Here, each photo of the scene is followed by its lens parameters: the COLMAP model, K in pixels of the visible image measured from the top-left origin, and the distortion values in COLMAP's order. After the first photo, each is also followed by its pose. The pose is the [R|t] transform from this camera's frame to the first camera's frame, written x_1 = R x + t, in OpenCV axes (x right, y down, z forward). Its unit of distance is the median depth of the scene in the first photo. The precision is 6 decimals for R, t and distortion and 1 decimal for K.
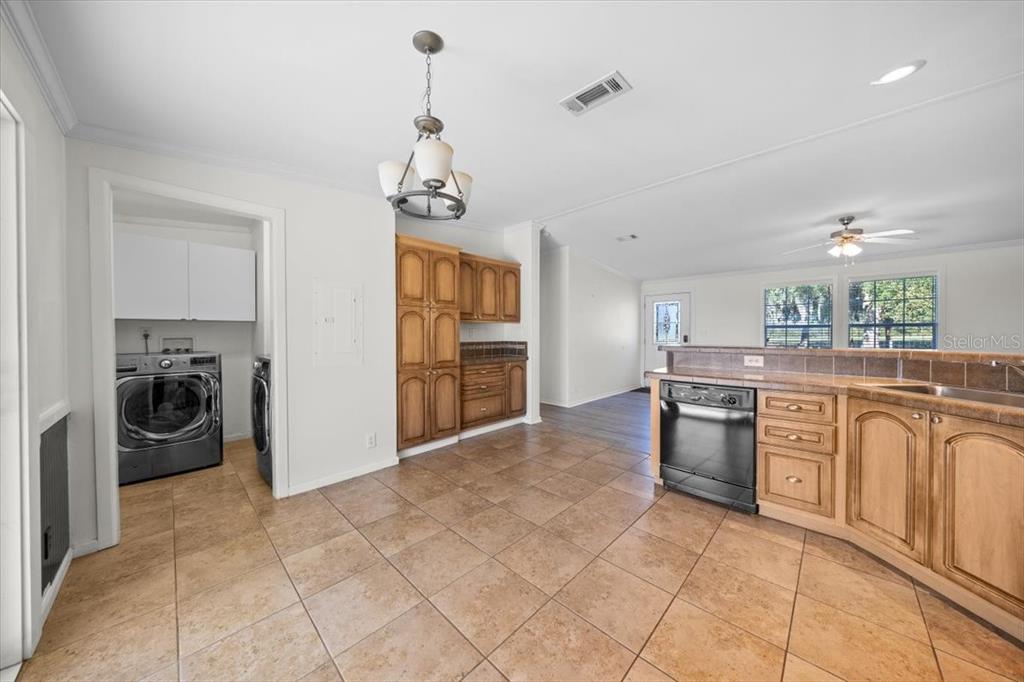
lens RADIAL K [[337.9, 0, 511.1], [0, 337.9, 336.6], [0, 0, 1]] dist [-0.000843, -0.000225]
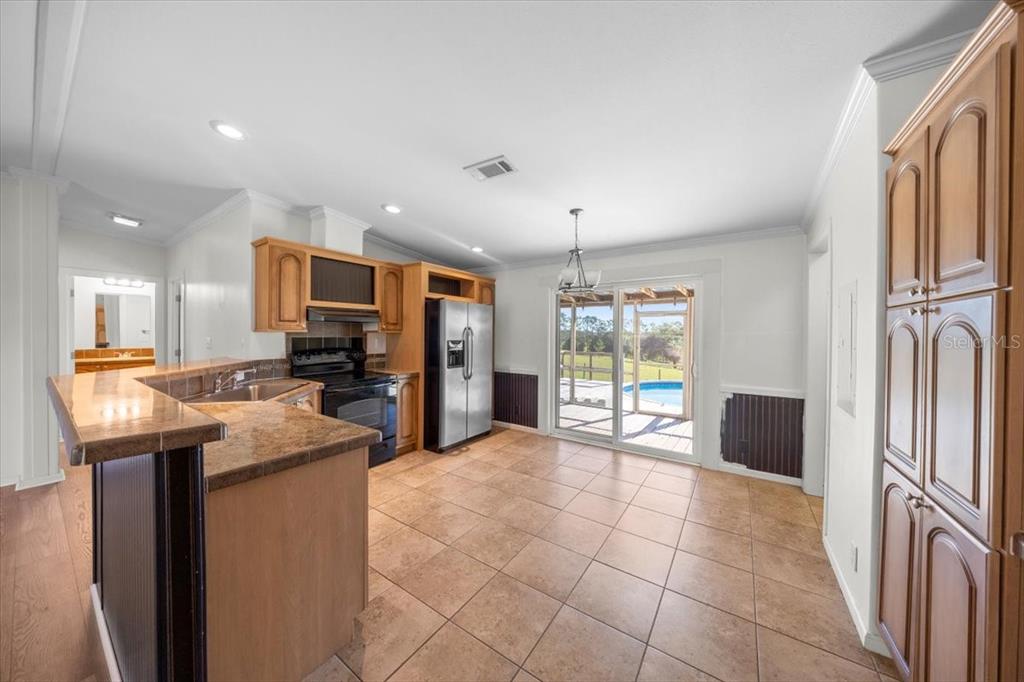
lens RADIAL K [[337.9, 0, 511.1], [0, 337.9, 336.6], [0, 0, 1]] dist [-0.000843, -0.000225]
pose [[-0.985736, -0.003823, -0.168253, 0.198210], [-0.007032, 0.999804, 0.018483, -0.051715], [0.168149, 0.019402, -0.985571, 1.177429]]
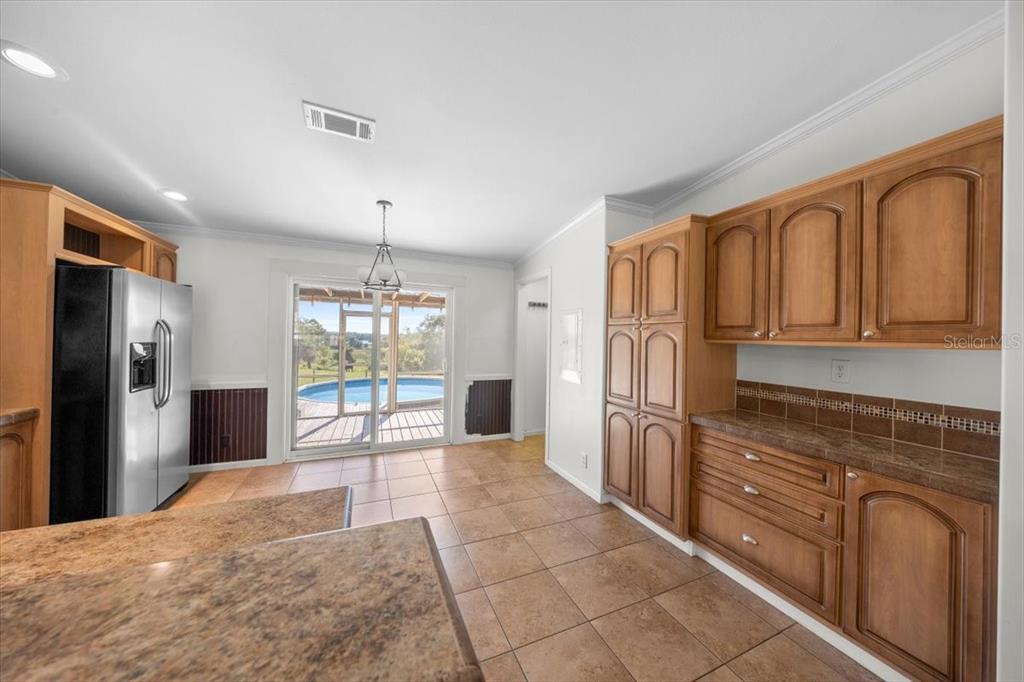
lens RADIAL K [[337.9, 0, 511.1], [0, 337.9, 336.6], [0, 0, 1]] dist [-0.000843, -0.000225]
pose [[-0.379655, -0.006519, -0.925105, 0.498749], [-0.027561, 0.999611, 0.004267, -0.051287], [0.924718, 0.027117, -0.379687, 0.956735]]
